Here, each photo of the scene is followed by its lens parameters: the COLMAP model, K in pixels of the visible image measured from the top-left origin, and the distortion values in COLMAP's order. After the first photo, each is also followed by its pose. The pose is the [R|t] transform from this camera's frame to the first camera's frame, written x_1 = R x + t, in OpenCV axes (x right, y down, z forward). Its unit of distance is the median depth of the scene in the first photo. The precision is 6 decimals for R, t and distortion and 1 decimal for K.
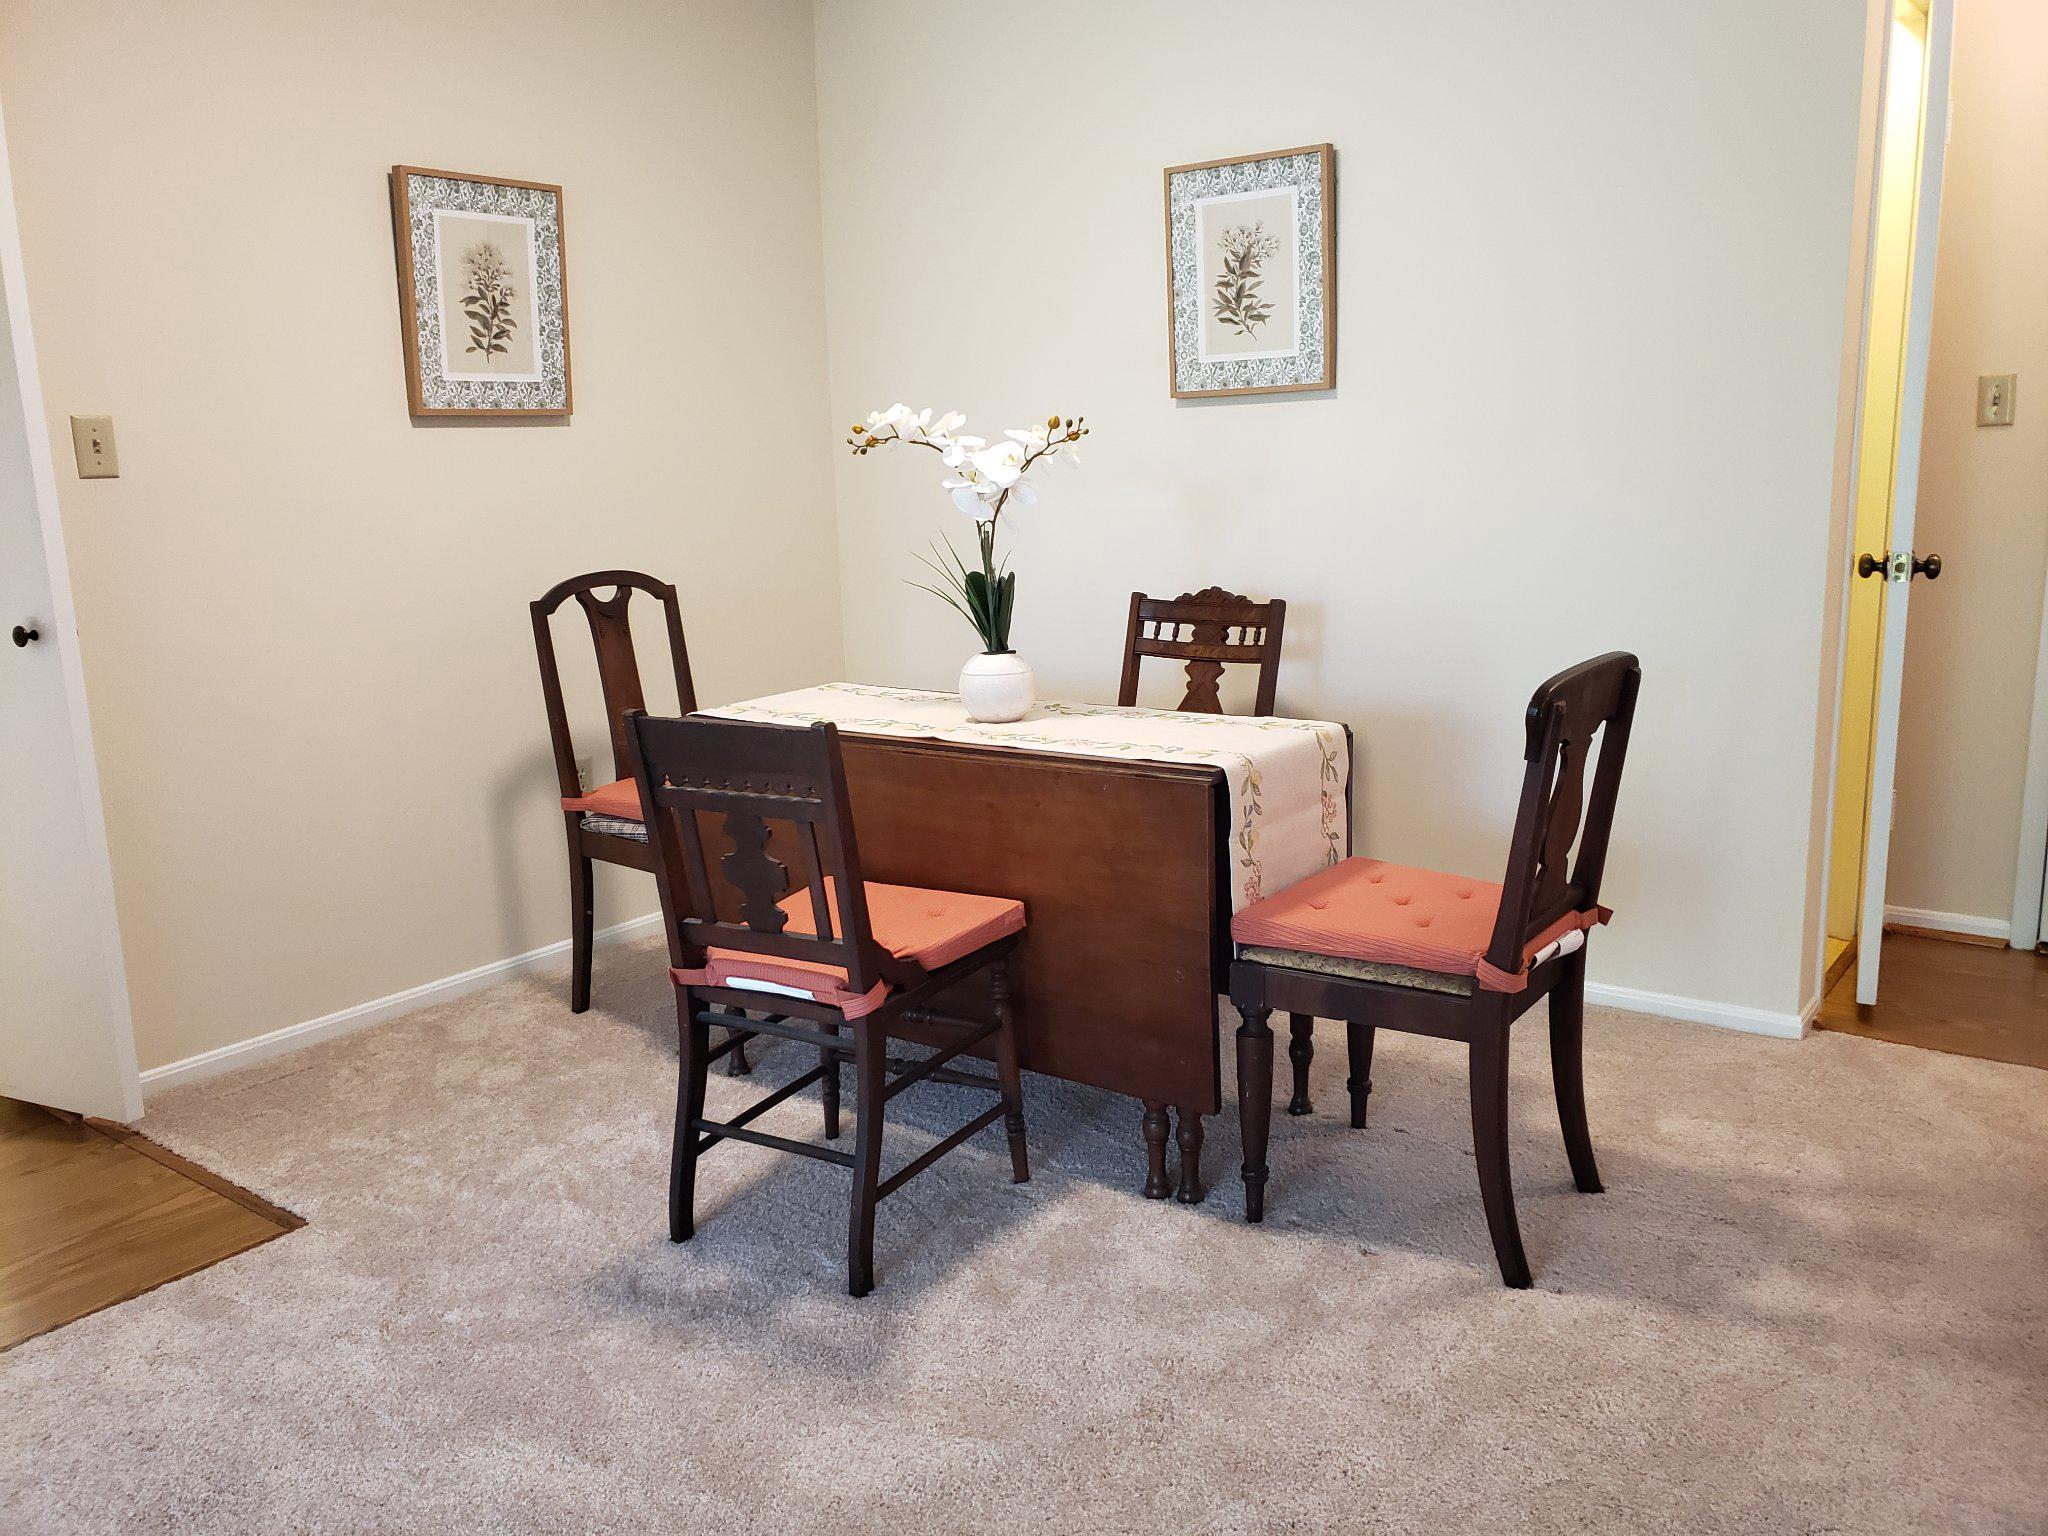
lens RADIAL K [[1587.7, 0, 1018.8], [0, 1587.7, 747.9], [0, 0, 1]] dist [0.035933, -0.030519]
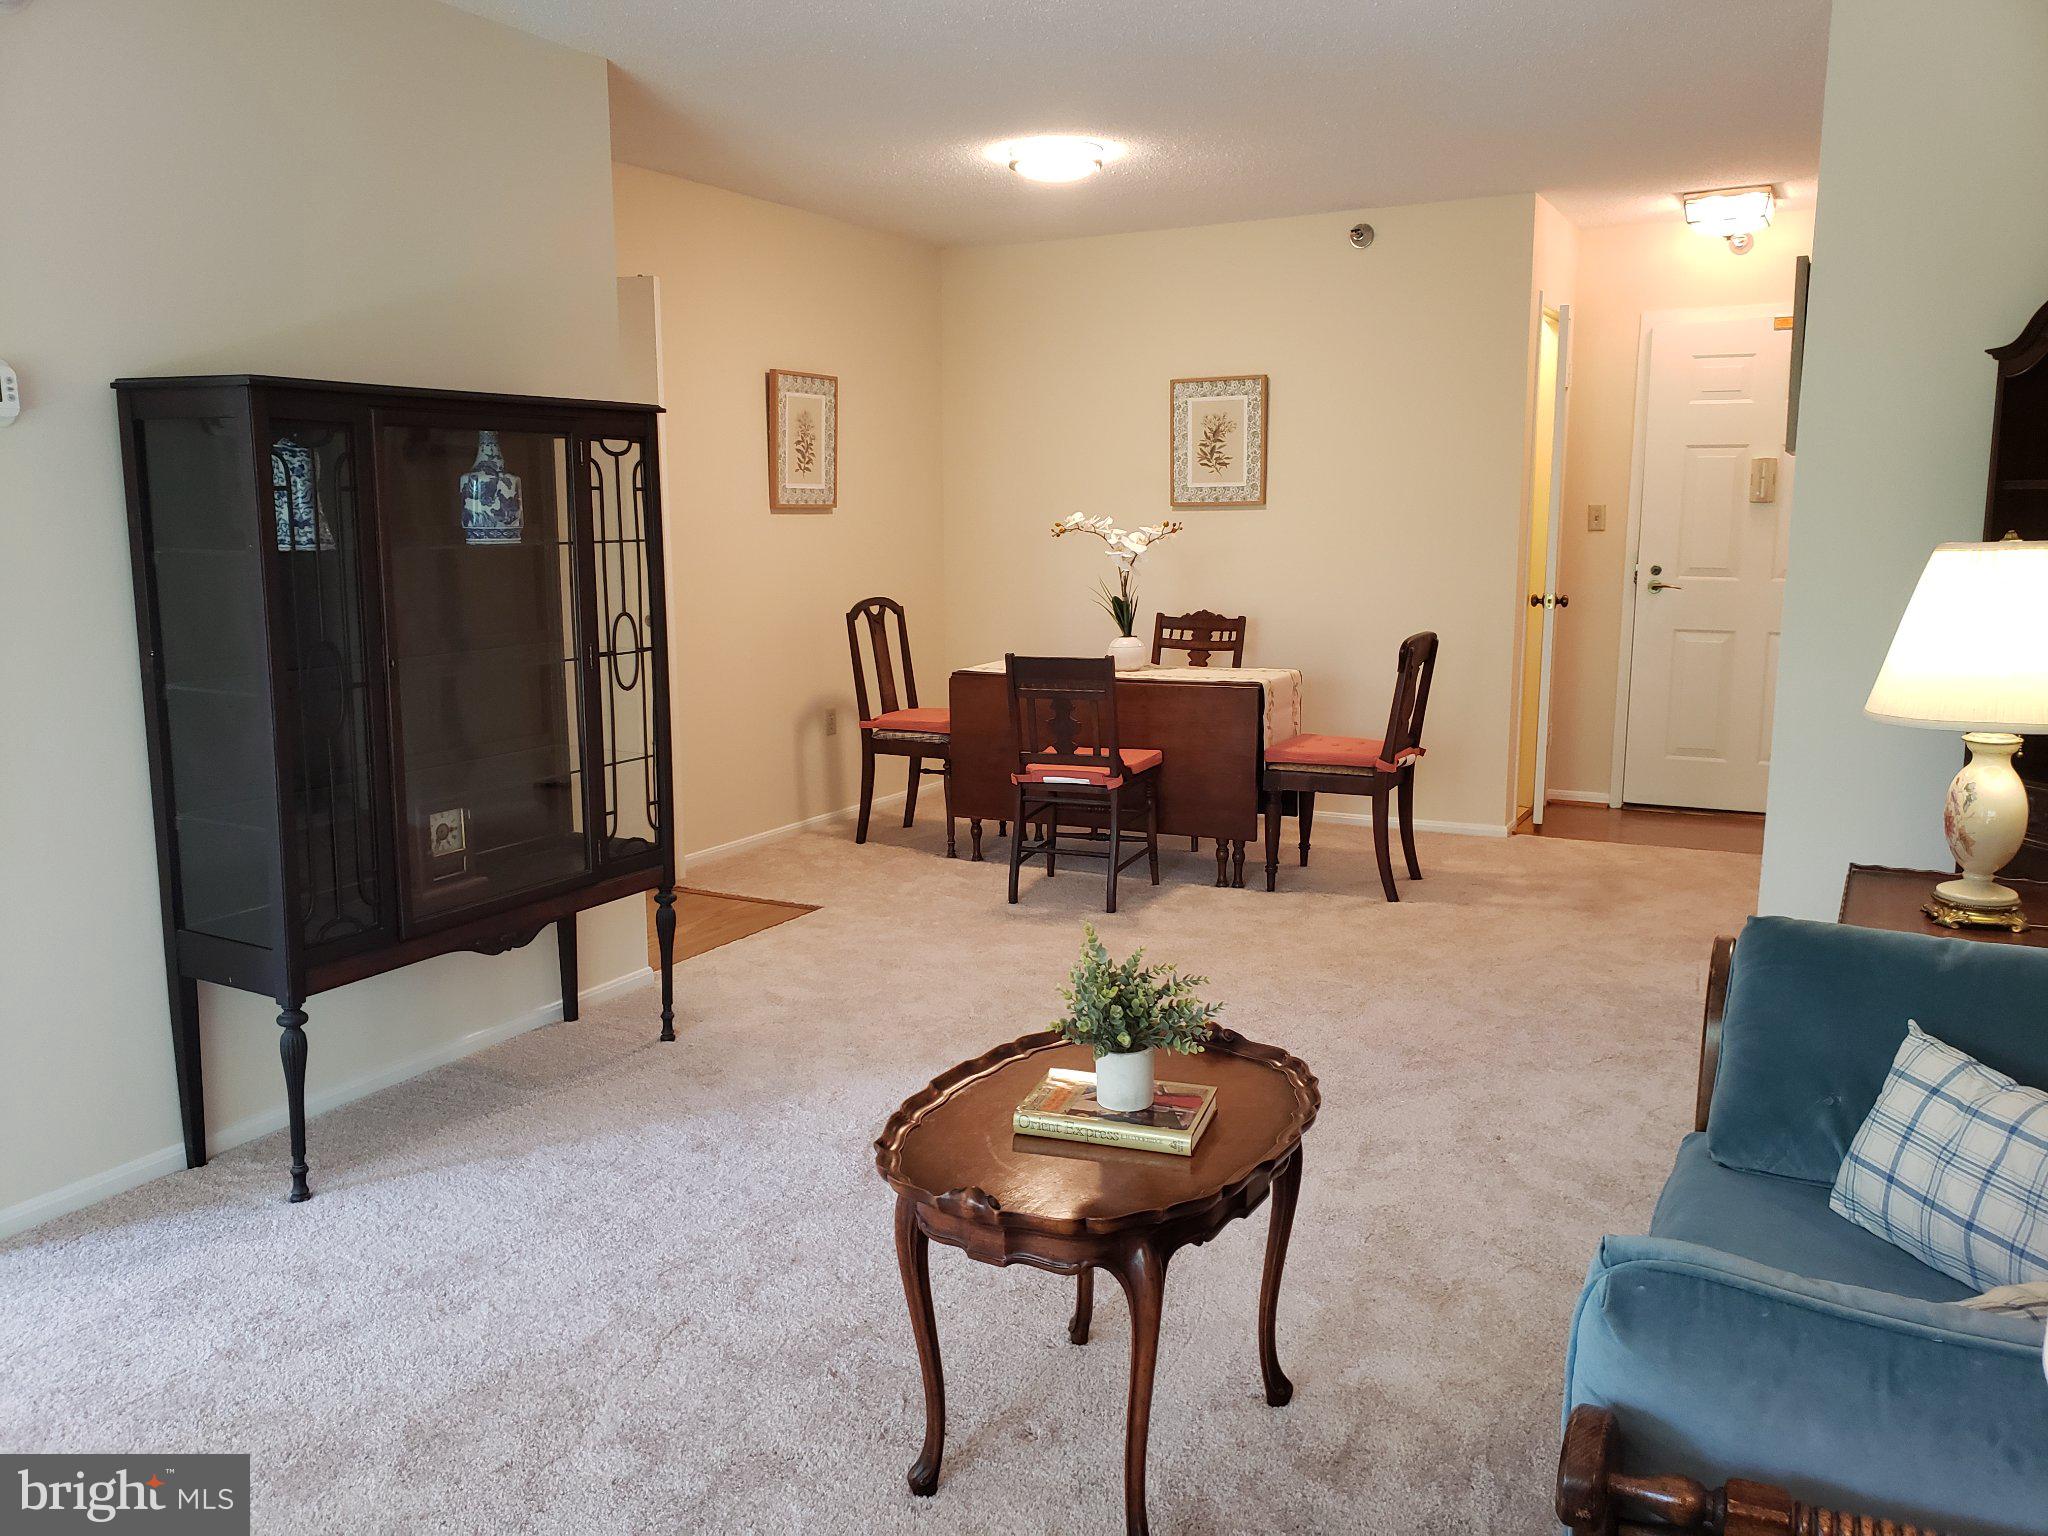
lens RADIAL K [[1587.7, 0, 1037.5], [0, 1587.7, 761.8], [0, 0, 1]] dist [0.035933, -0.030519]
pose [[0.985799, -0.003516, 0.167894, -0.460032], [0.008310, 0.999577, -0.027863, 0.151929], [-0.167725, 0.028863, 0.985411, -0.943133]]
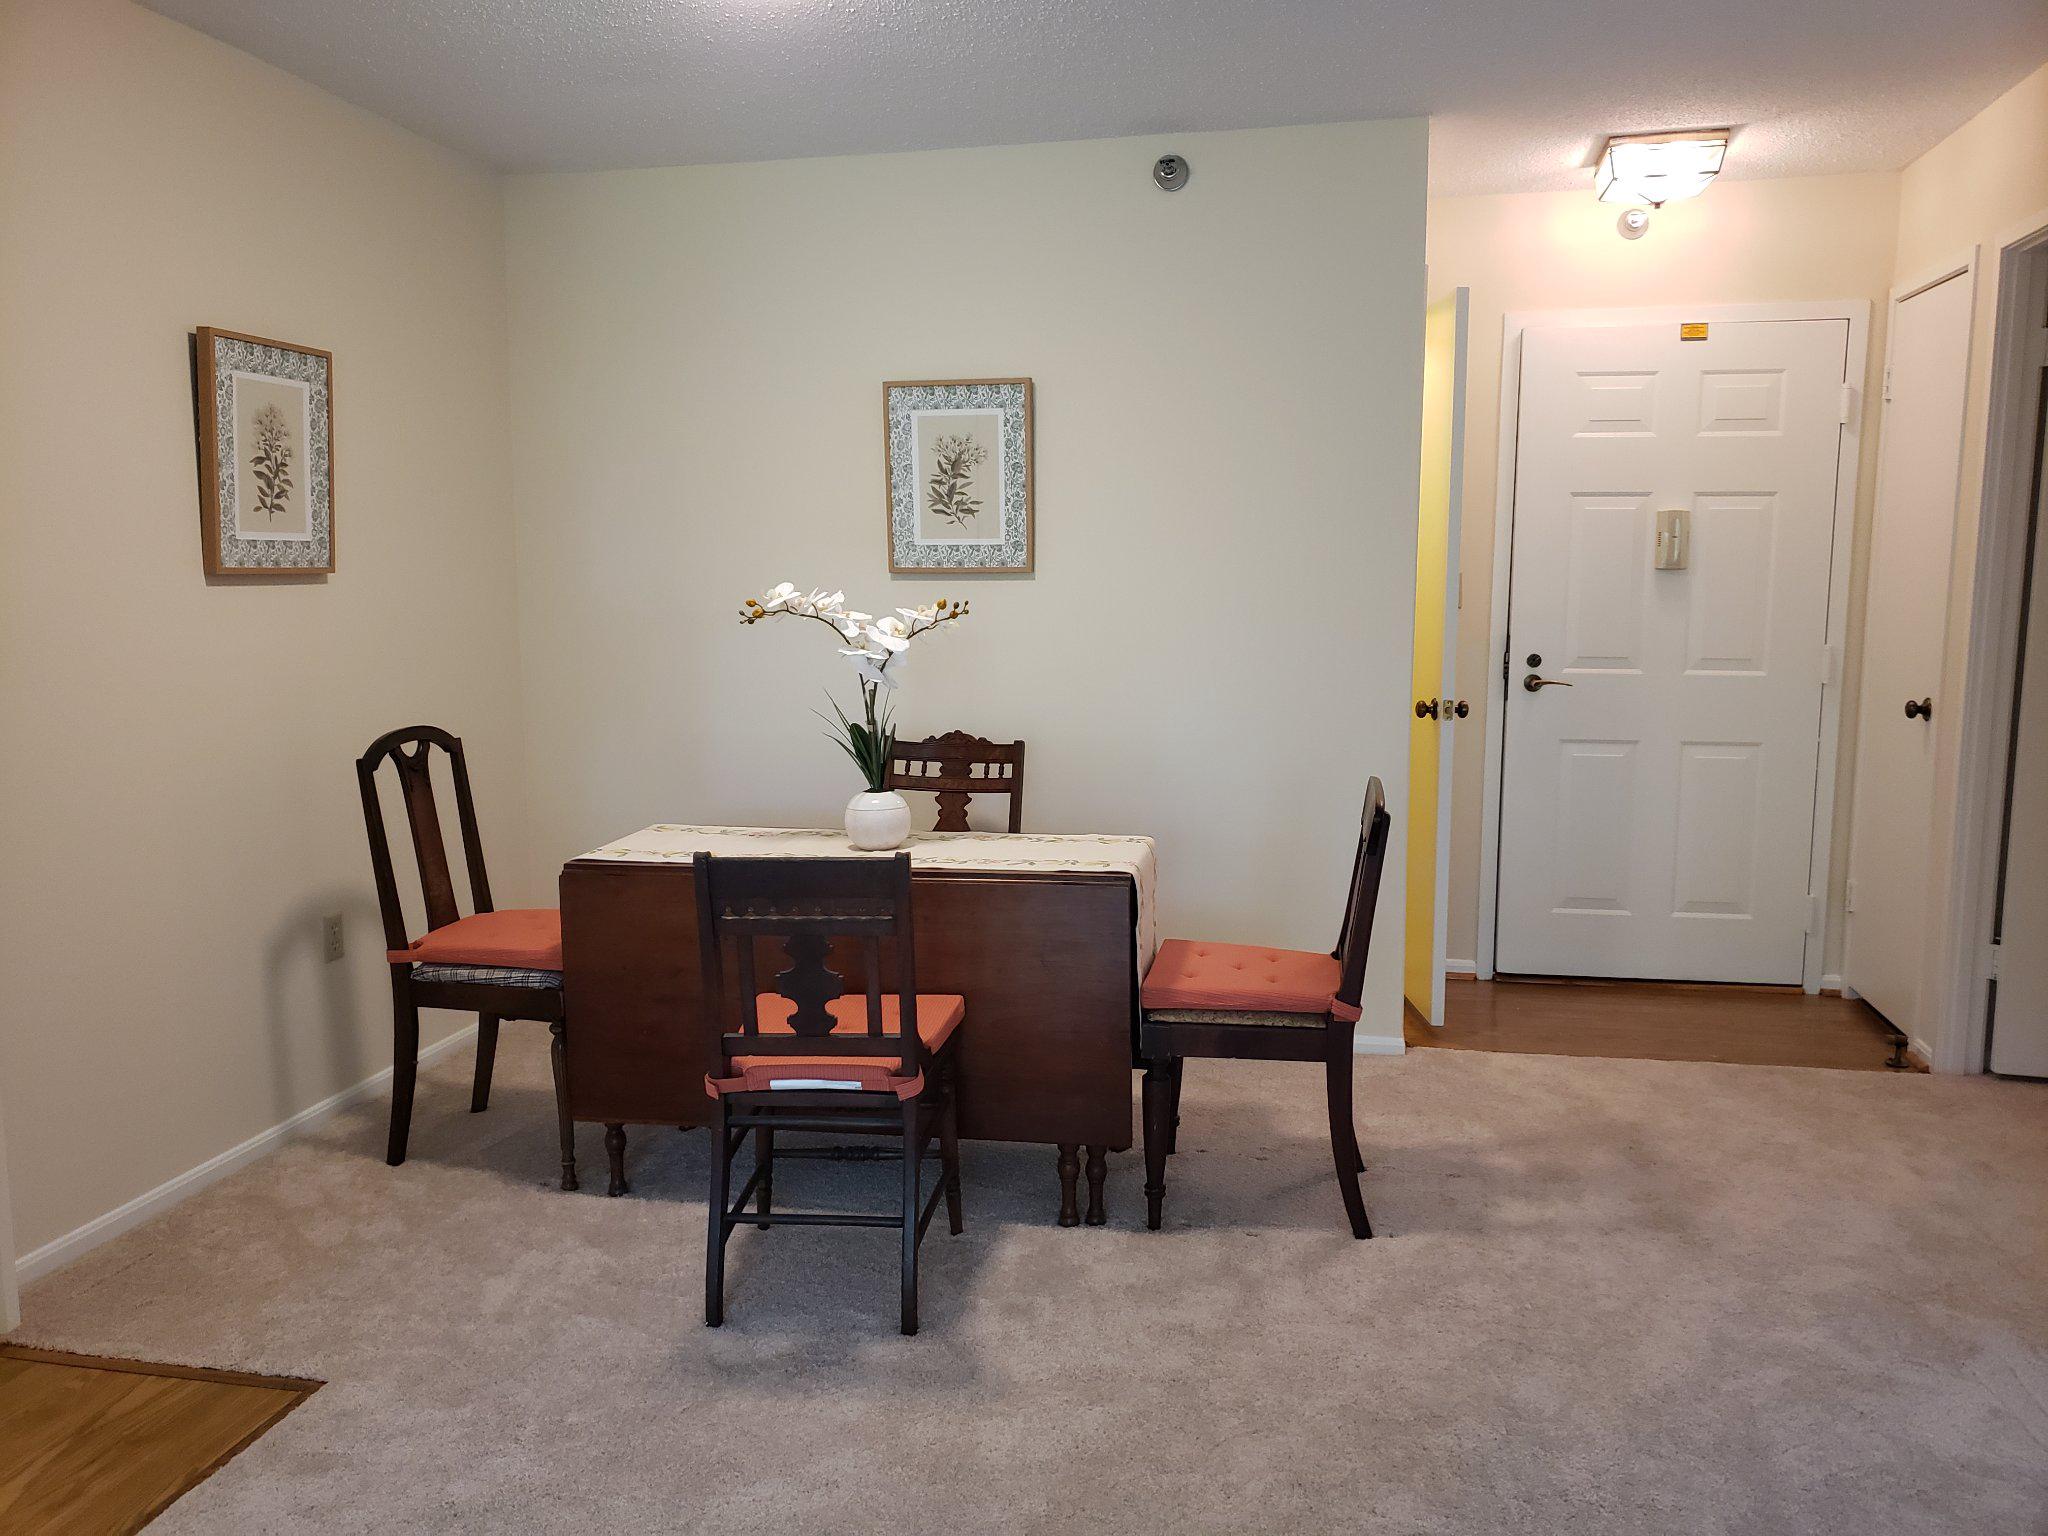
lens RADIAL K [[1587.7, 0, 1021.9], [0, 1587.7, 753.9], [0, 0, 1]] dist [0.035933, -0.030519]
pose [[0.901932, -0.024800, 0.431165, -0.422525], [0.057325, 0.996391, -0.062604, -0.007711], [-0.428056, 0.081182, 0.900099, -0.115373]]
